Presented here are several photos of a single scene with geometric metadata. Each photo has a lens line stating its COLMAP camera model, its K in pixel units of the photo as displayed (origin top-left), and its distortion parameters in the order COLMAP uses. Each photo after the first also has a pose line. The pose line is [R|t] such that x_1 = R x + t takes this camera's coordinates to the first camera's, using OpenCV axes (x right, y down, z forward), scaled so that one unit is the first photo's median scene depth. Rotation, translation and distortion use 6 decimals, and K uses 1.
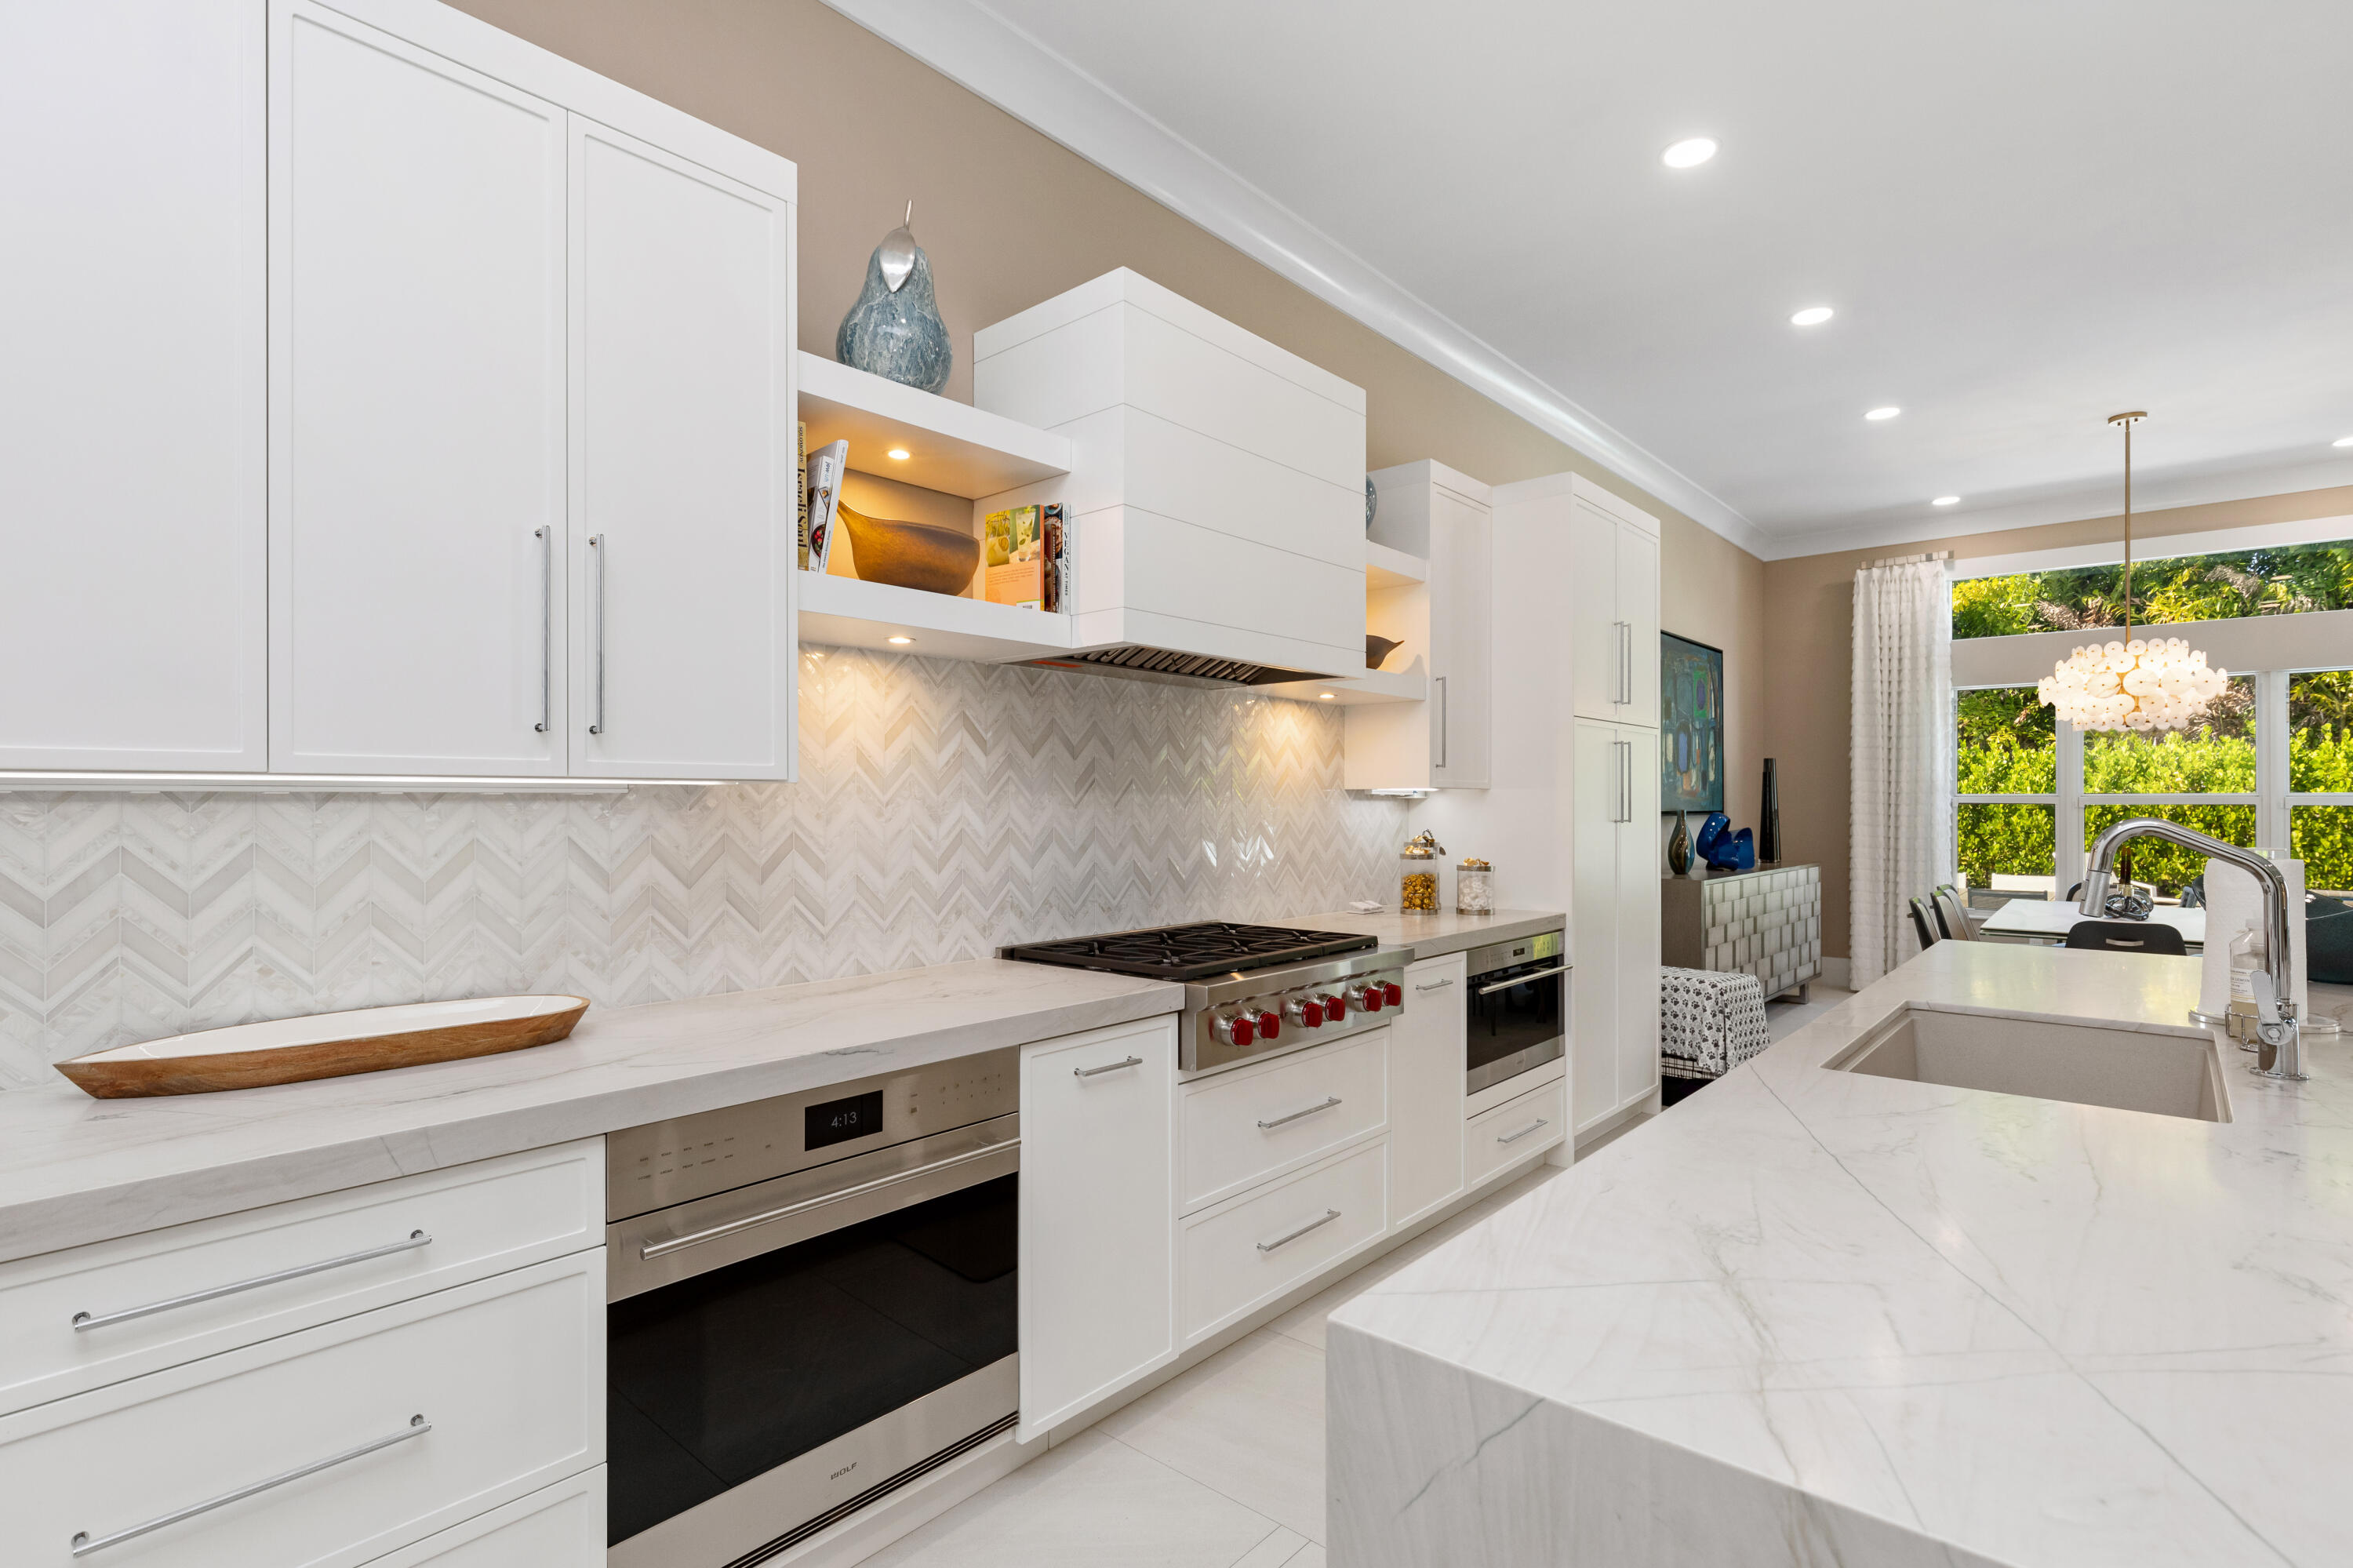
lens RADIAL K [[1130.3, 0, 1161.8], [0, 1130.3, 799.3], [0, 0, 1]] dist [0.004231, -0.000117]
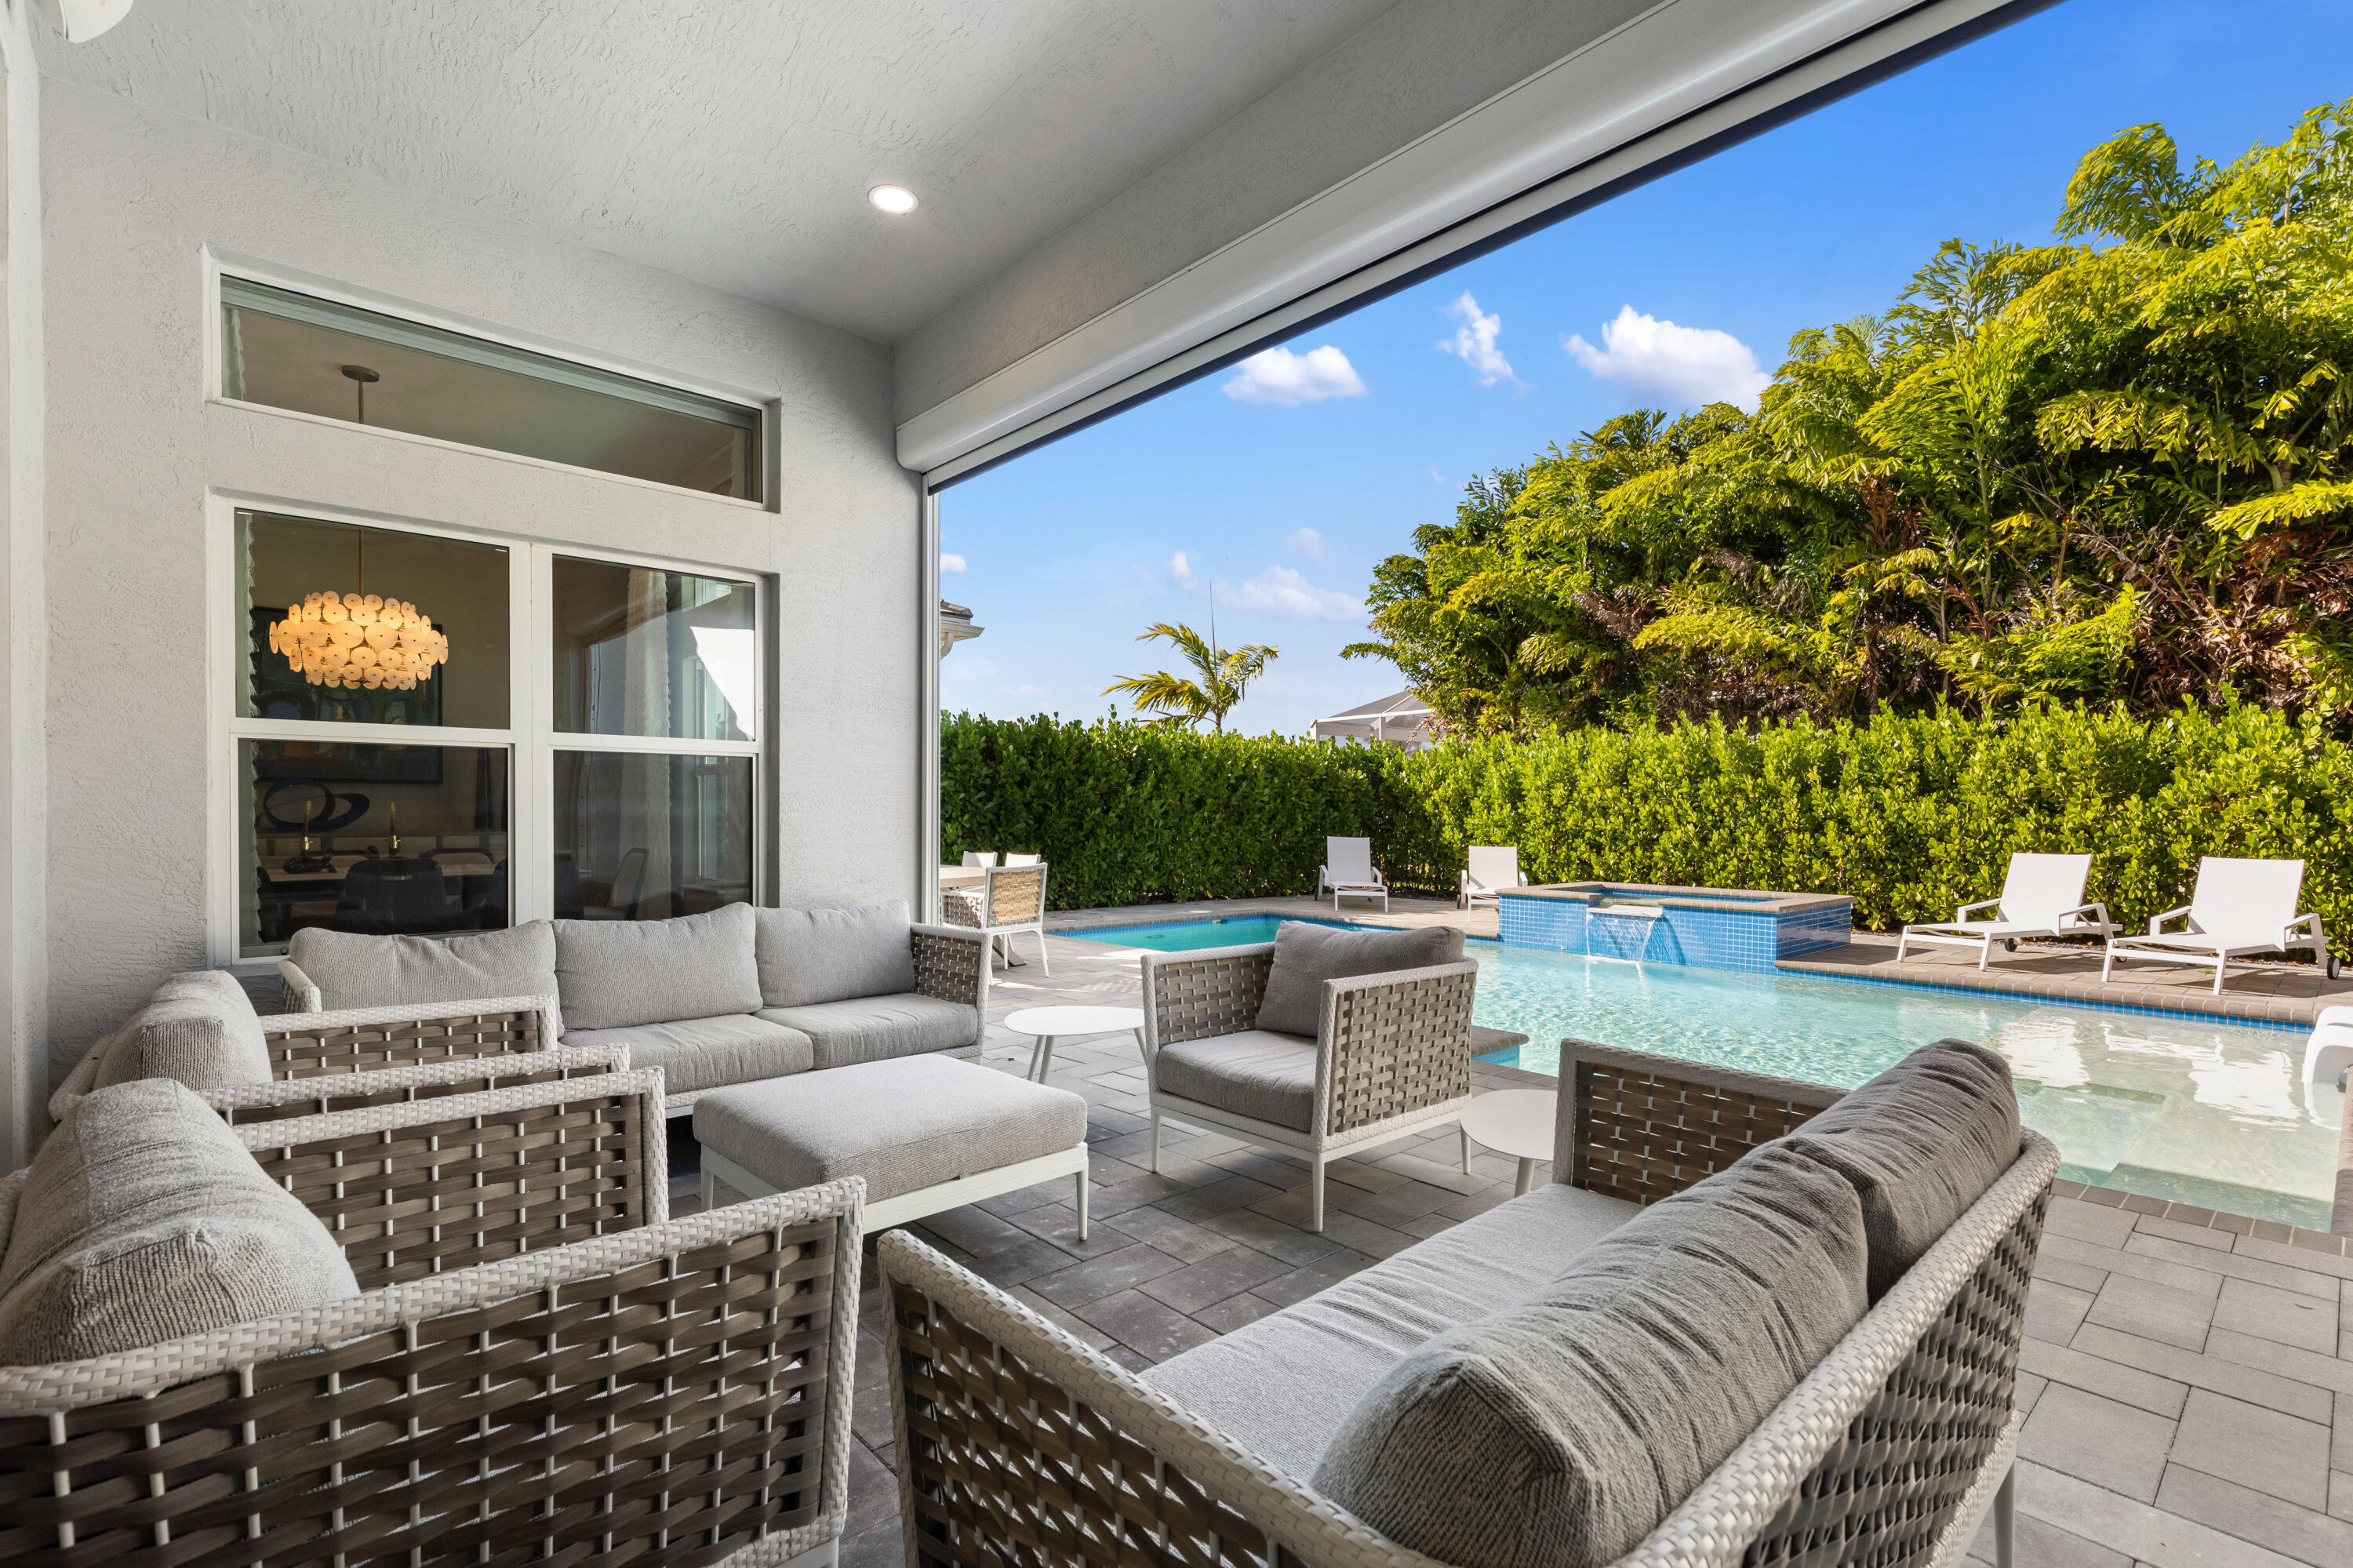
lens RADIAL K [[1071.7, 0, 1165.9], [0, 1071.7, 818.7], [0, 0, 1]] dist [0.008715, 0.000225]
pose [[0.993244, 0.005966, -0.115892, 1.314295], [-0.005083, 0.999956, 0.007917, 0.036865], [0.115934, -0.007274, 0.993230, 0.109560]]
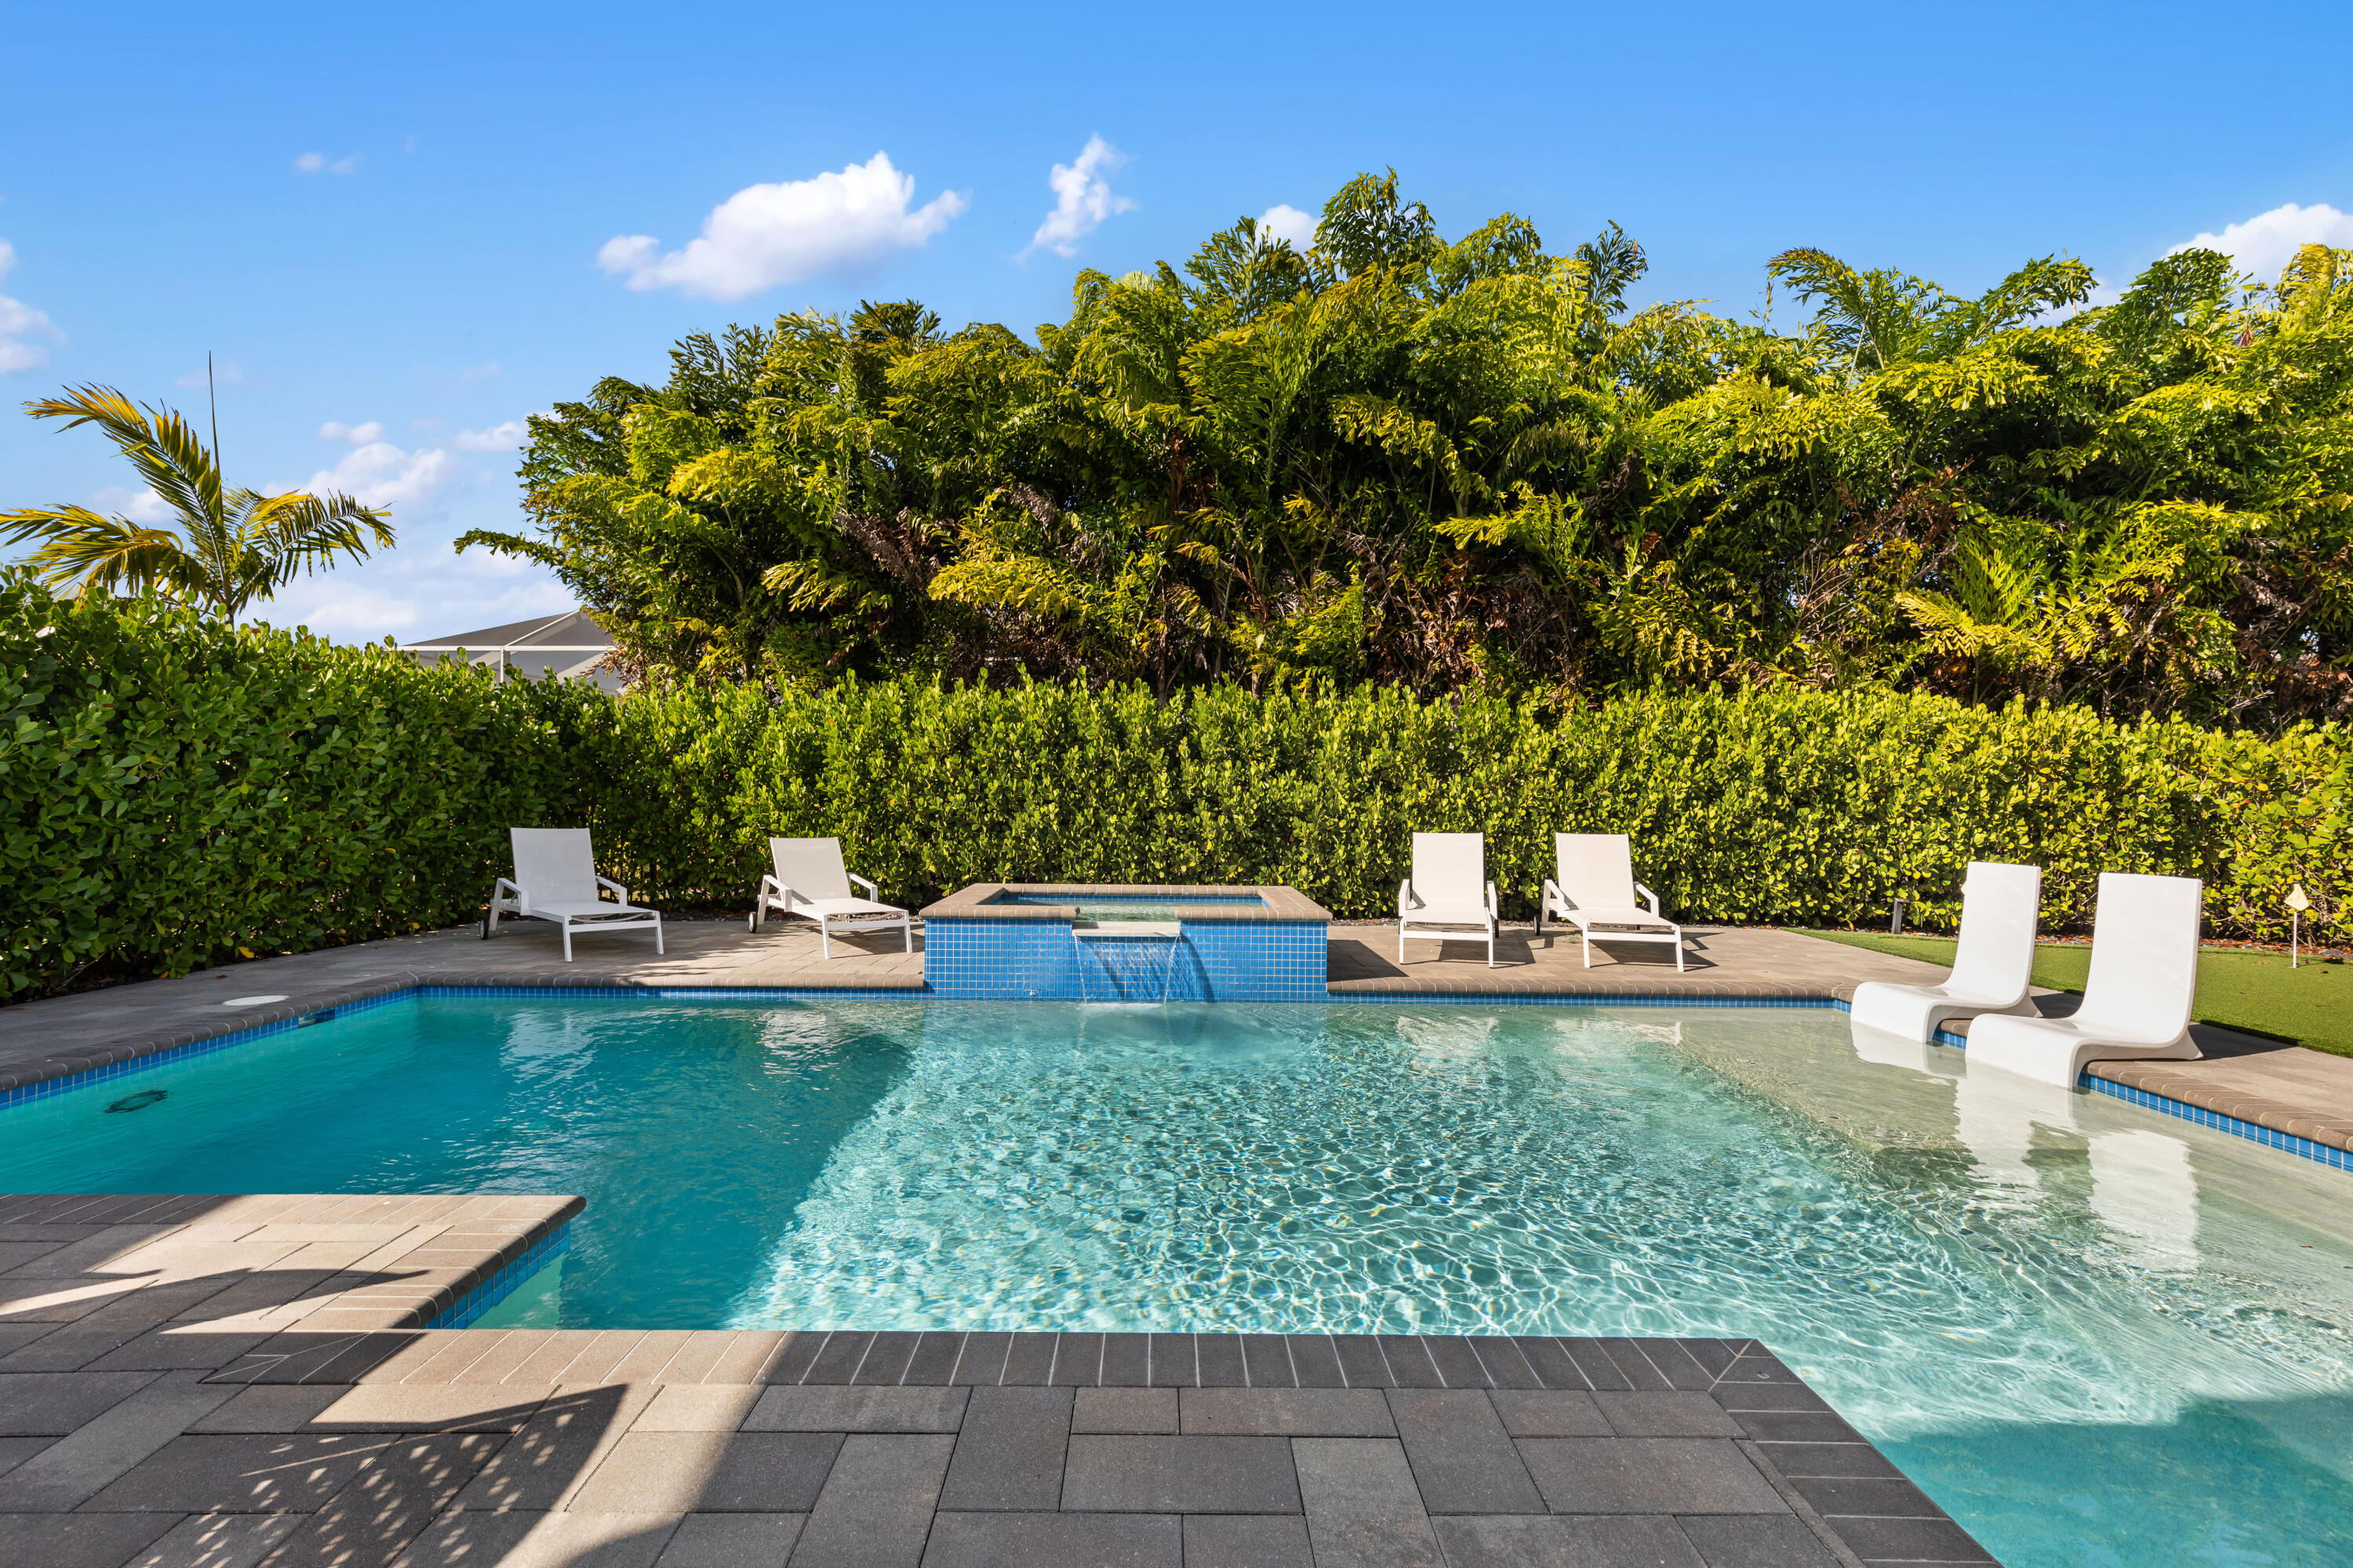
lens RADIAL K [[1056.7, 0, 1157.5], [0, 1056.7, 788.4], [0, 0, 1]] dist [0.005320, -0.000715]
pose [[0.747393, 0.010294, 0.664302, 1.137270], [-0.008603, 0.999946, -0.005815, 0.041852], [-0.664326, -0.001369, 0.747442, 0.822833]]
